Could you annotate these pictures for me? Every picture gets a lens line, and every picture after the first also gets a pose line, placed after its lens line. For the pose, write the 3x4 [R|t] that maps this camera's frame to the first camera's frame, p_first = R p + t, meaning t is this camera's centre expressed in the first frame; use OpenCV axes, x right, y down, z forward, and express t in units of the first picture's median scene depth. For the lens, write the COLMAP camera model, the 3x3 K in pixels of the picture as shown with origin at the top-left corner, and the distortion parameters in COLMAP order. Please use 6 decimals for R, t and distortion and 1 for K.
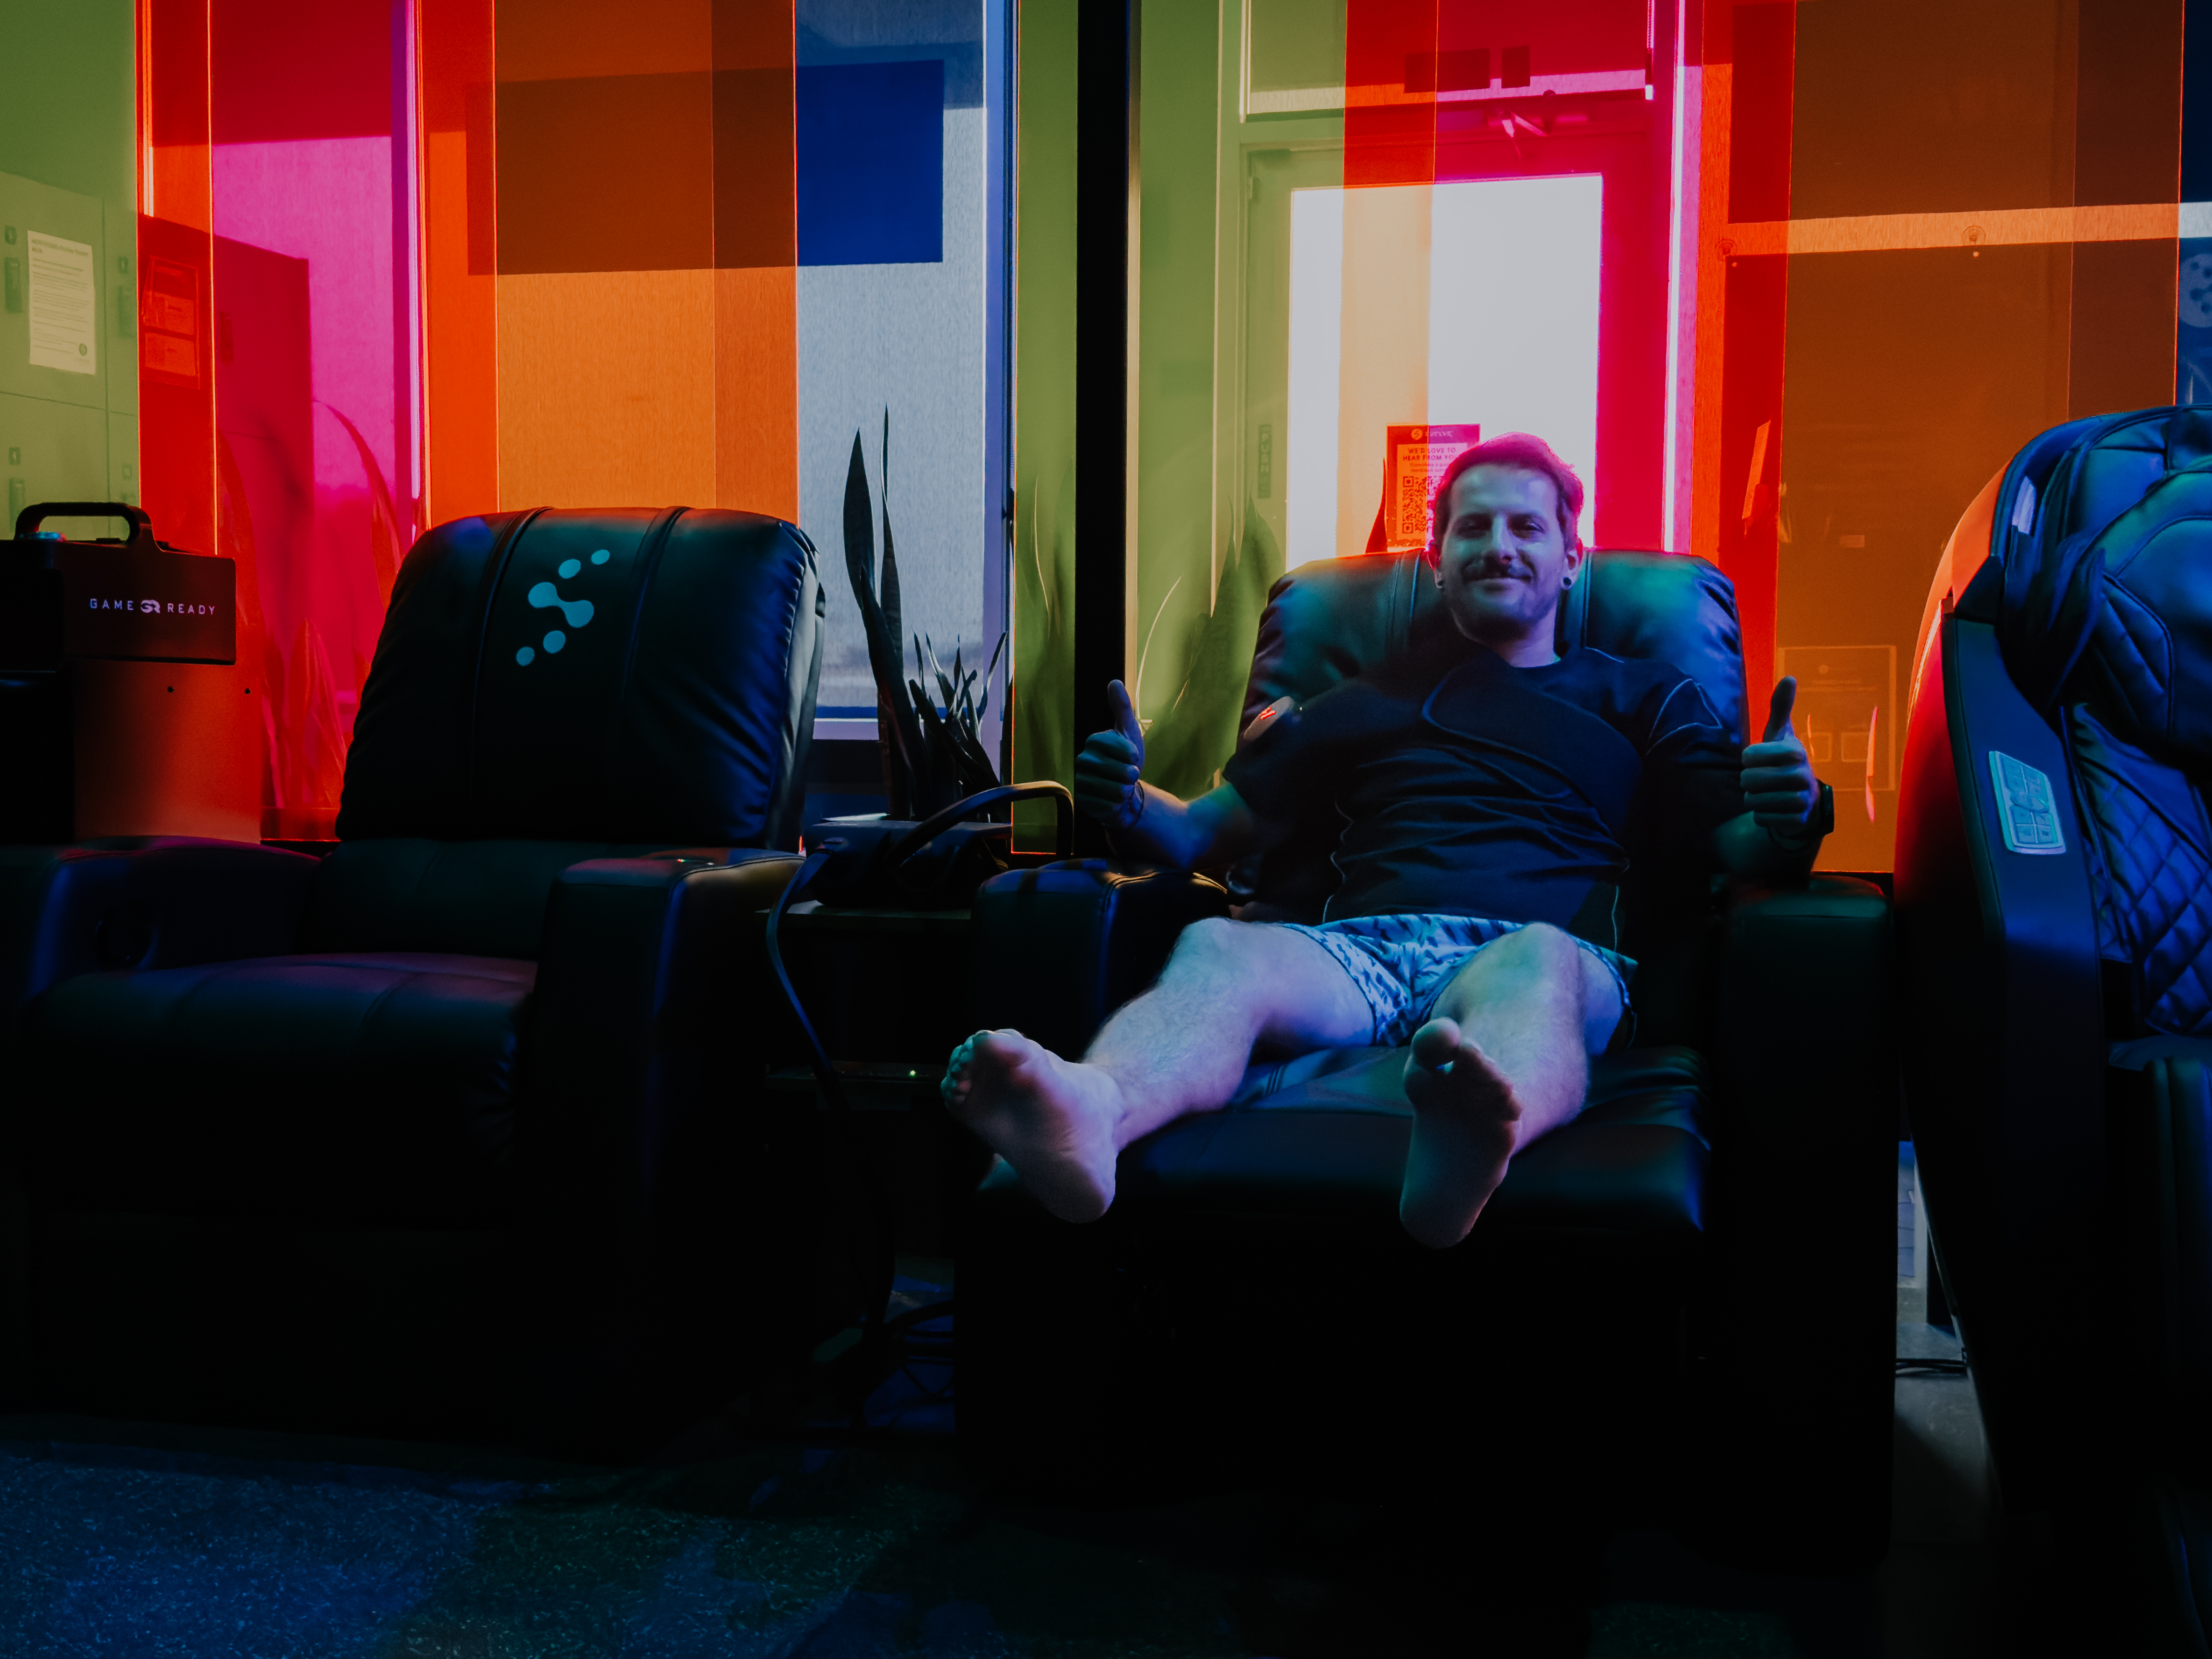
lens RADIAL K [[2551.0, 0, 1108.2], [0, 2551.0, 838.2], [0, 0, 1]] dist [-0.008263, 0.000000]
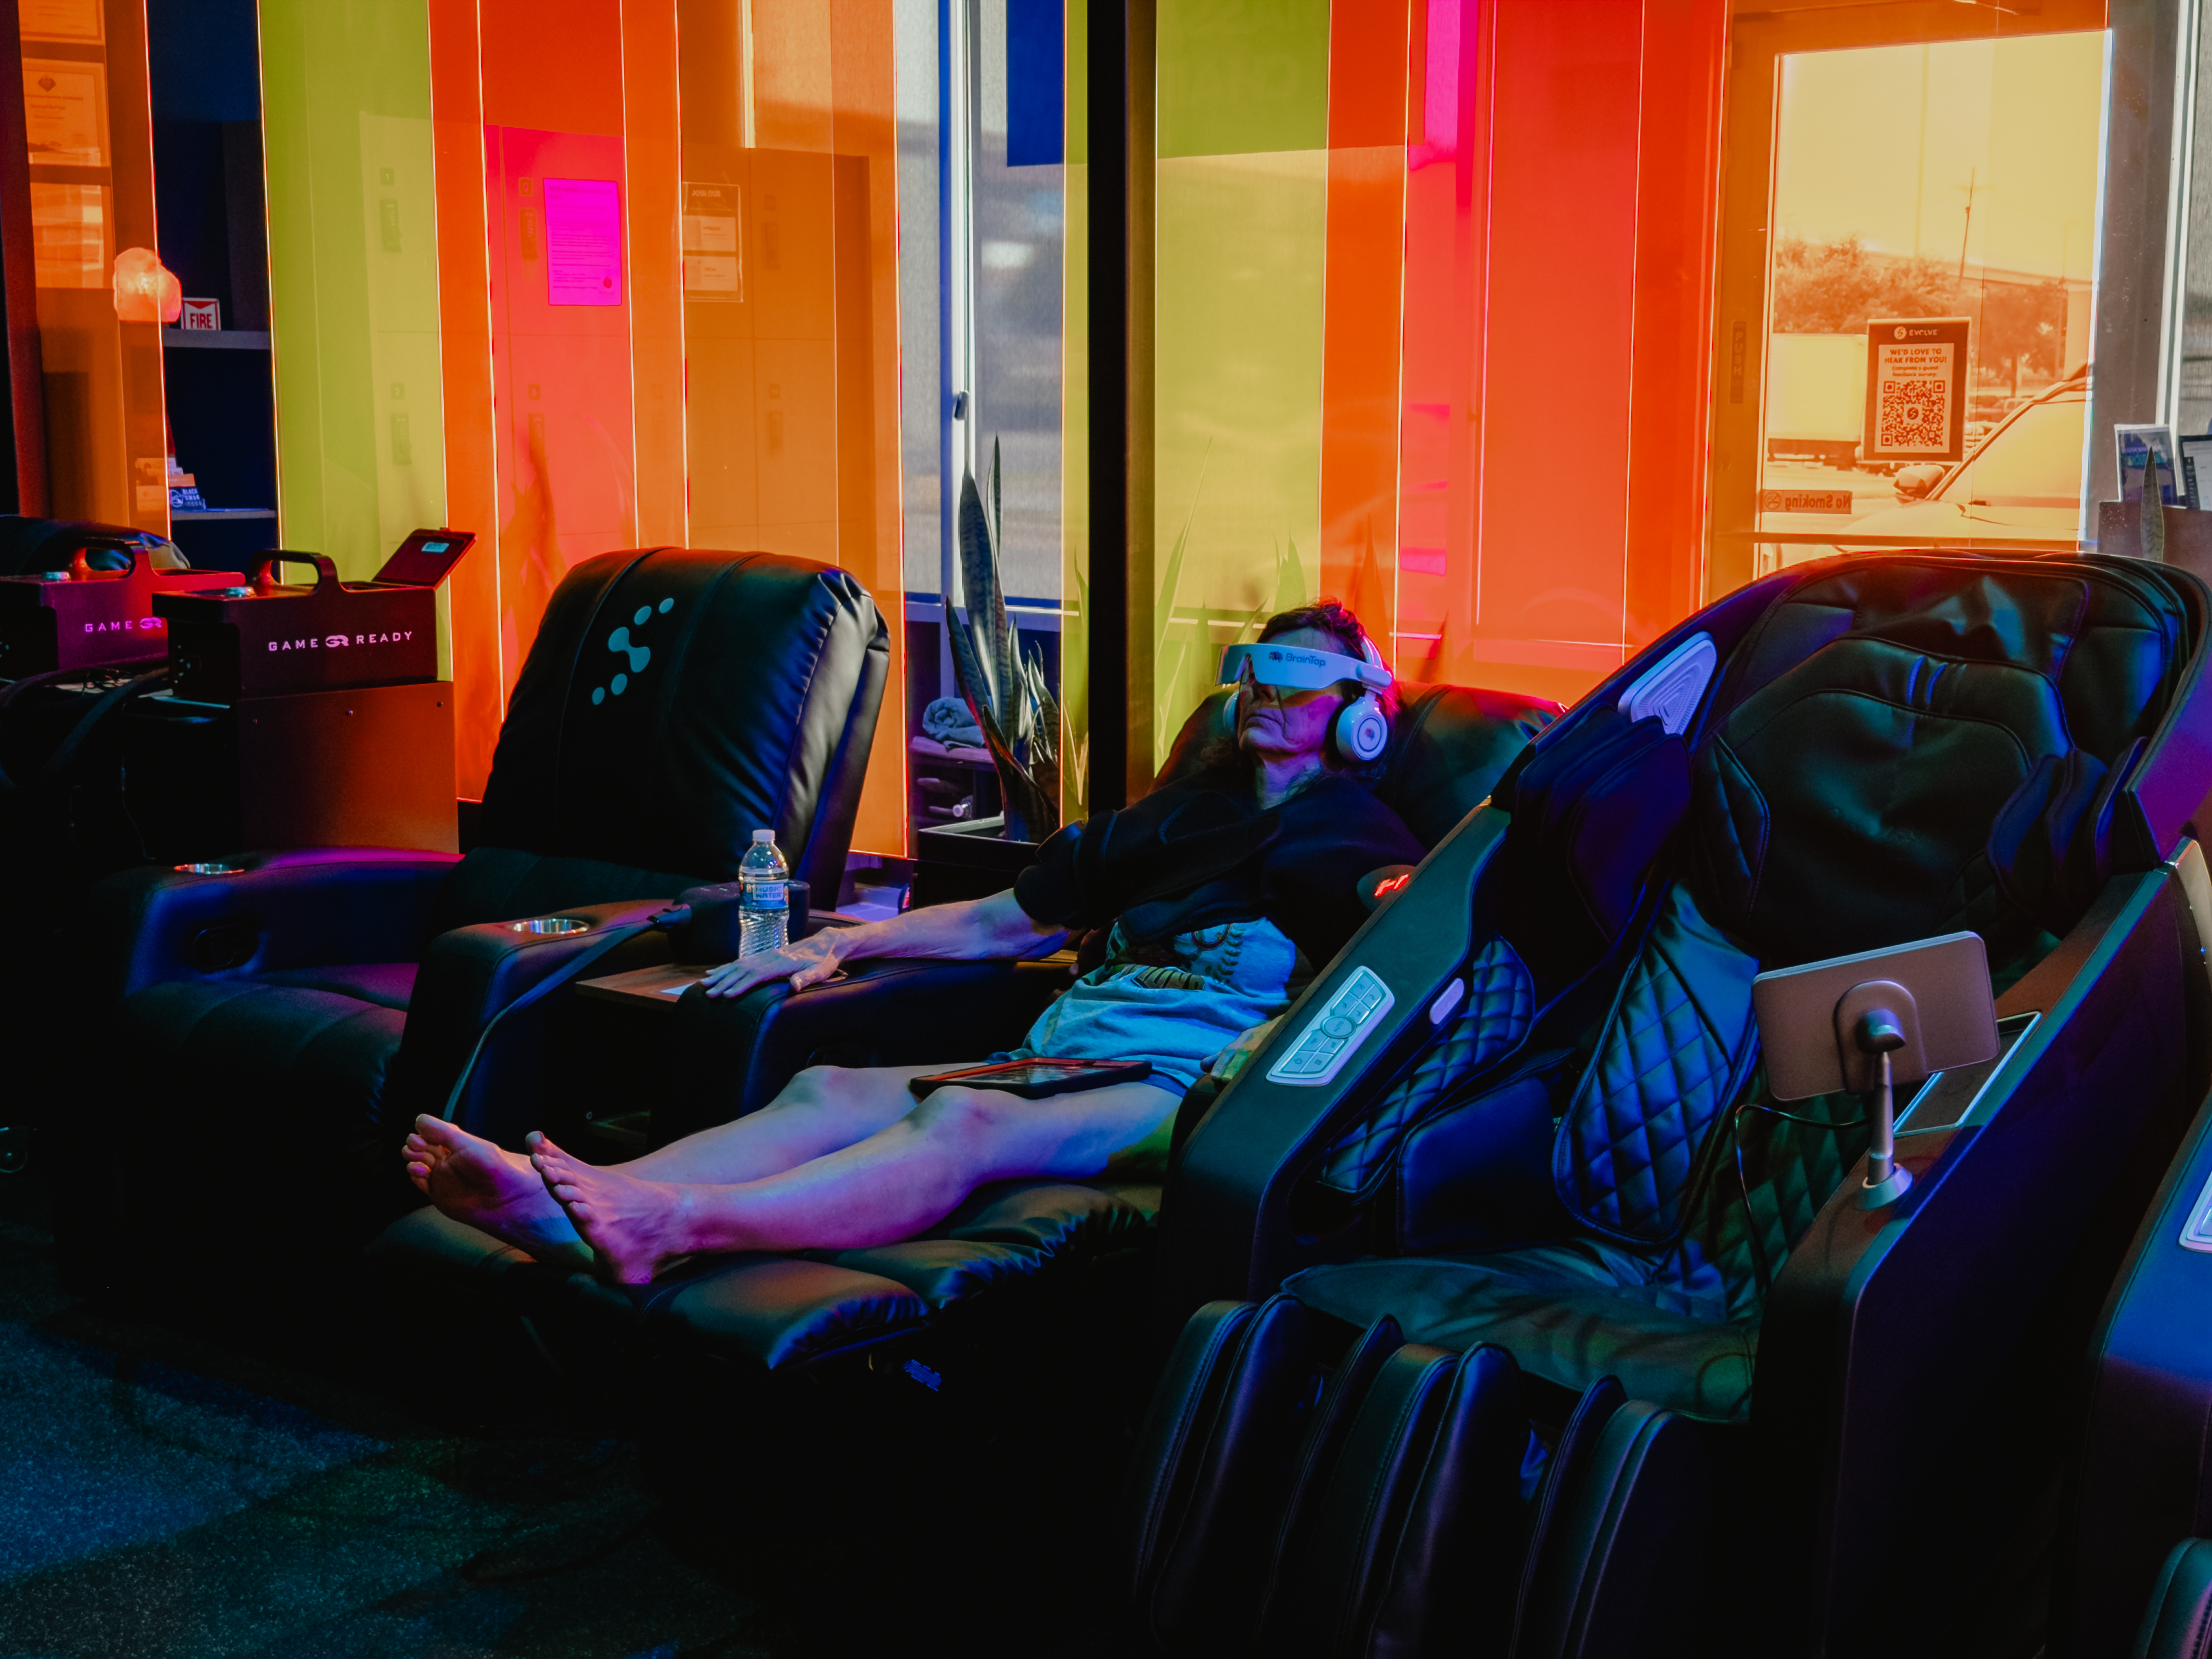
lens RADIAL K [[3045.7, 0, 1105.4], [0, 3045.7, 824.3], [0, 0, 1]] dist [0.047791, 0.000000]
pose [[0.901633, 0.051329, -0.429444, 0.550416], [-0.011232, 0.995377, 0.095390, -0.145024], [0.432355, -0.081183, 0.898041, -0.116188]]
